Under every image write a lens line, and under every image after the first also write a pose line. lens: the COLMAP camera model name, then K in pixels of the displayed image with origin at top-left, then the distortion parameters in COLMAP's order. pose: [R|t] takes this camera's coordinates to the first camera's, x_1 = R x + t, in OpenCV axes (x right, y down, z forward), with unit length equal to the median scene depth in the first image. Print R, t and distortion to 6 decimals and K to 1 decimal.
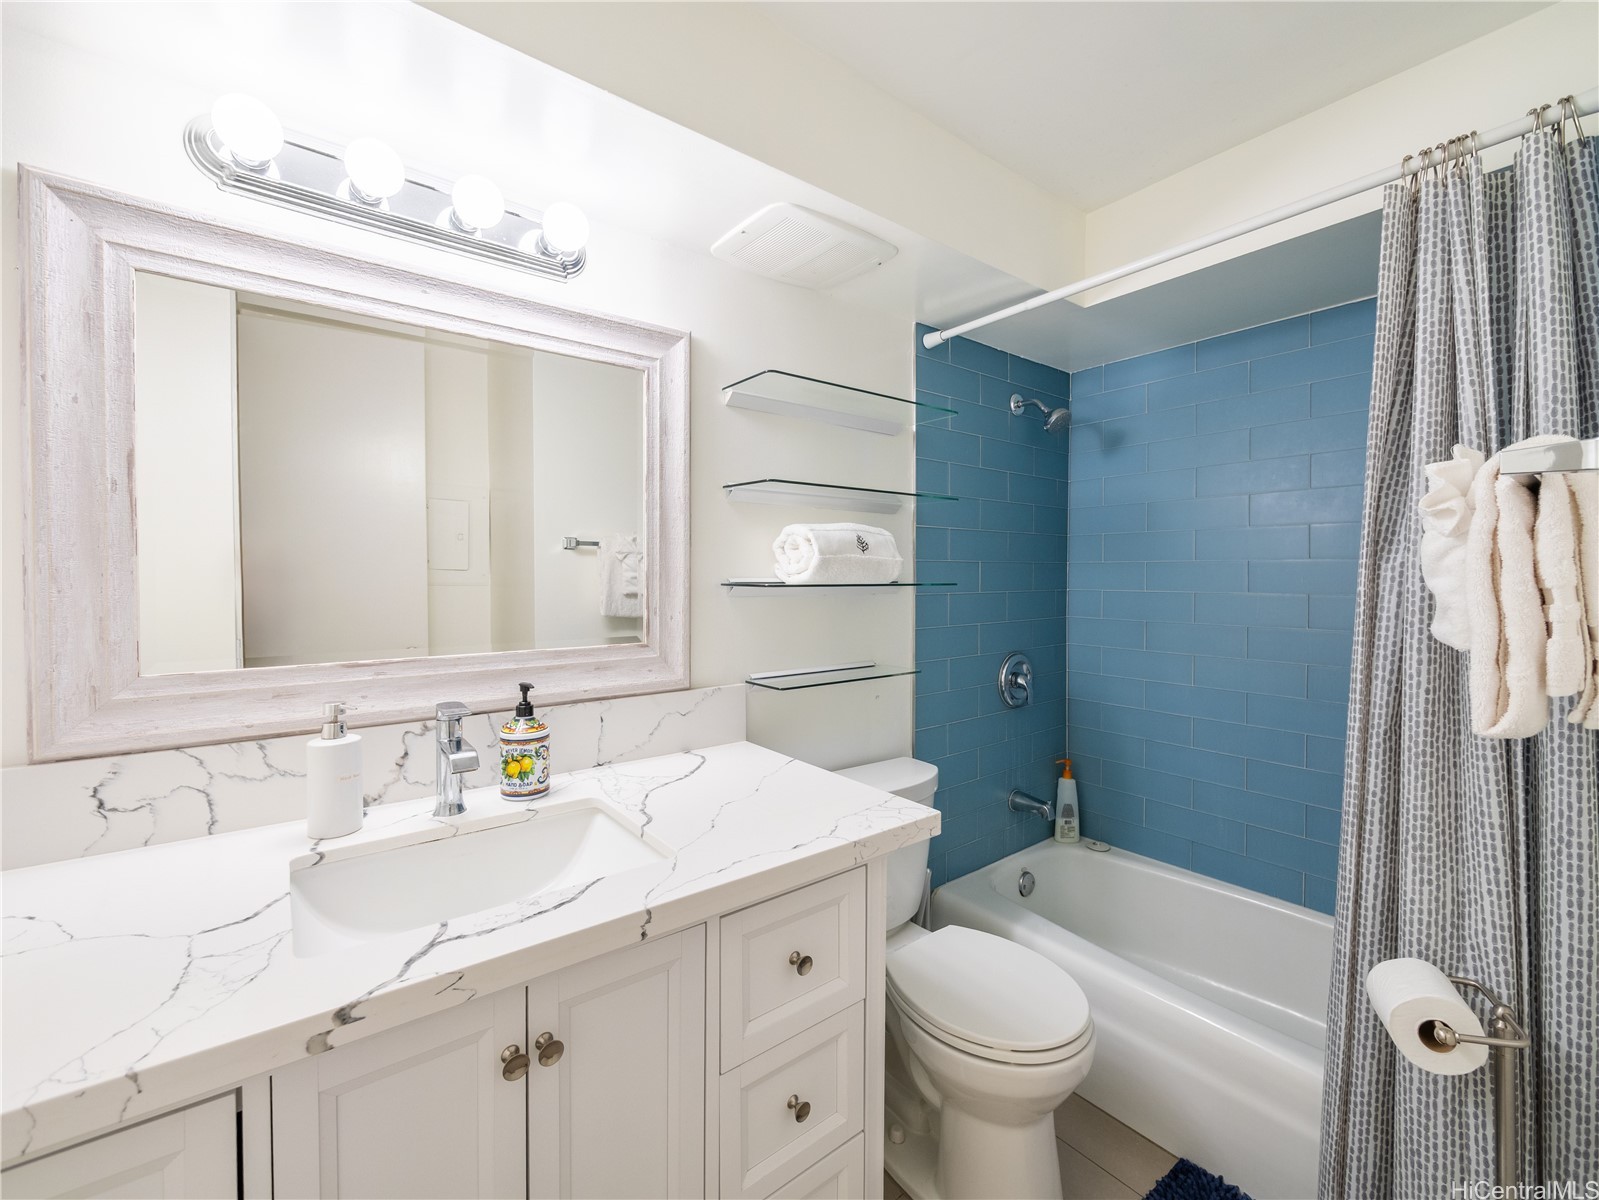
lens RADIAL K [[665.0, 0, 773.7], [0, 665.0, 586.4], [0, 0, 1]] dist [-0.010428, 0.001032]
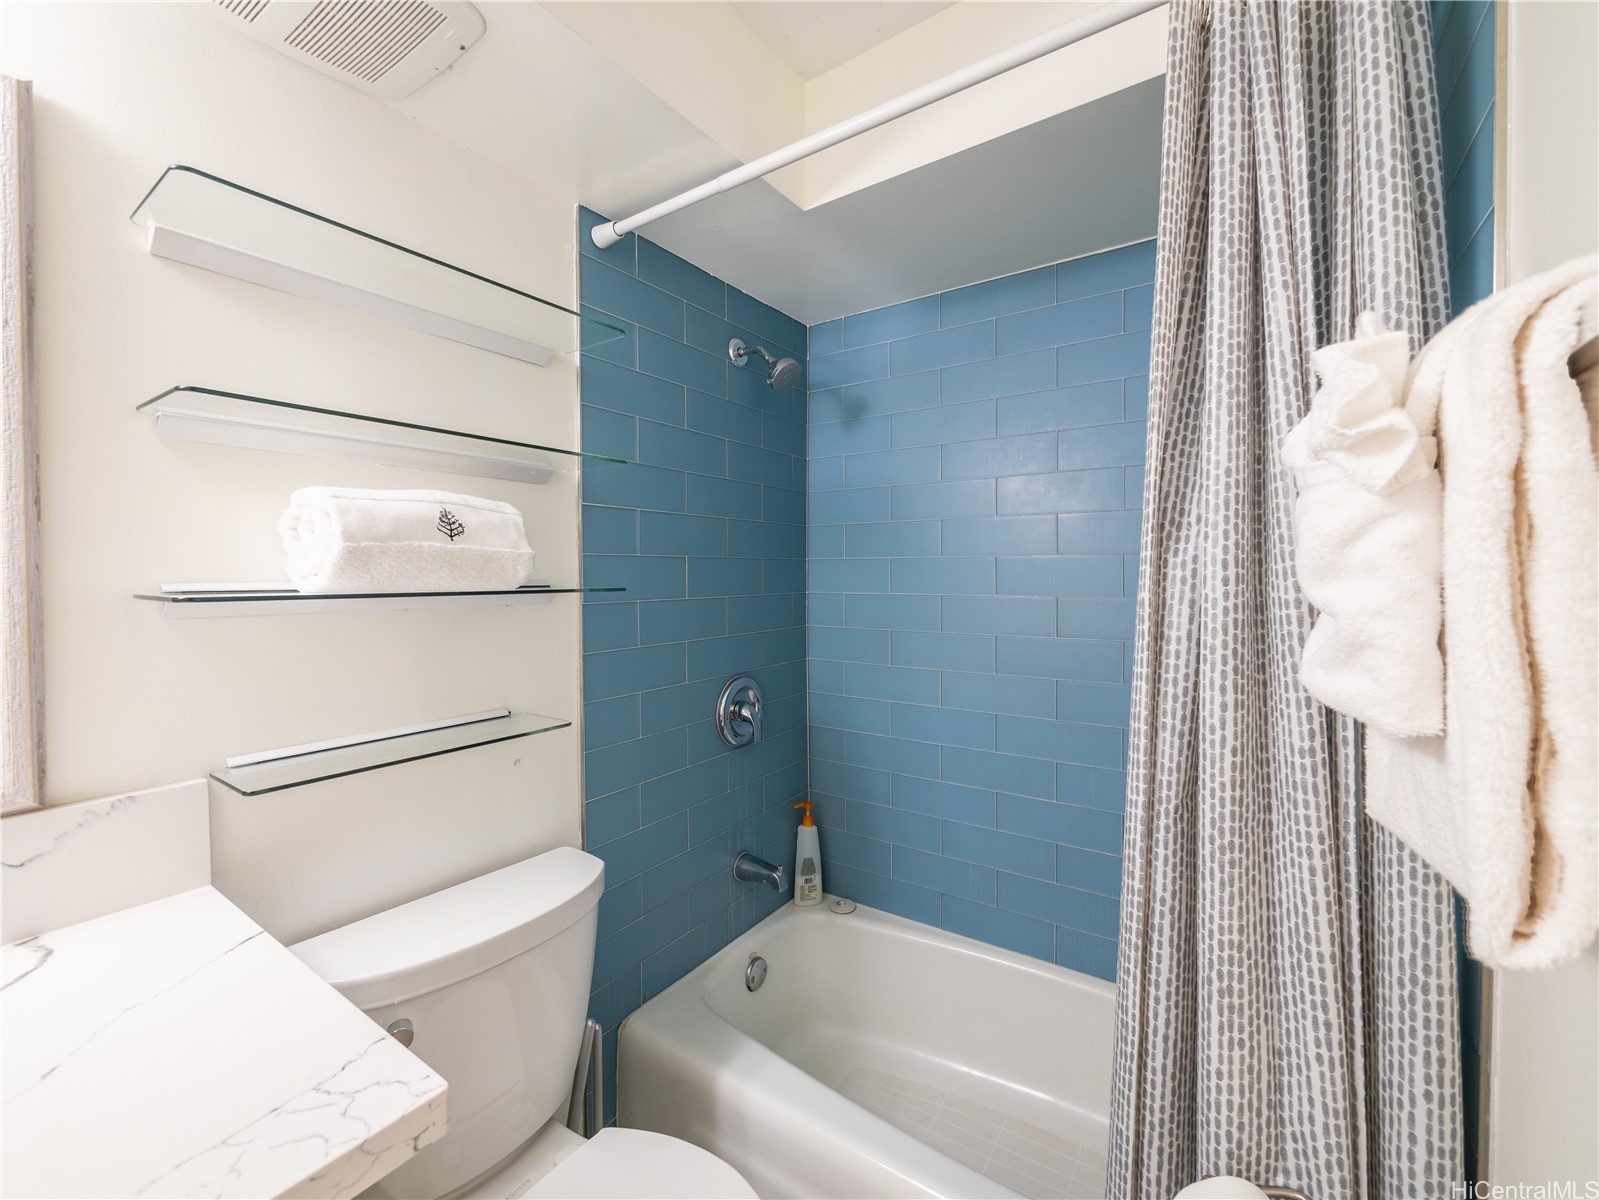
lens RADIAL K [[682.3, 0, 796.6], [0, 682.3, 585.3], [0, 0, 1]] dist [-0.011124, 0.001055]
pose [[0.942410, -0.009703, 0.334320, 0.331443], [0.009563, 0.999952, 0.002065, -0.011400], [-0.334324, 0.001251, 0.942457, 0.472354]]
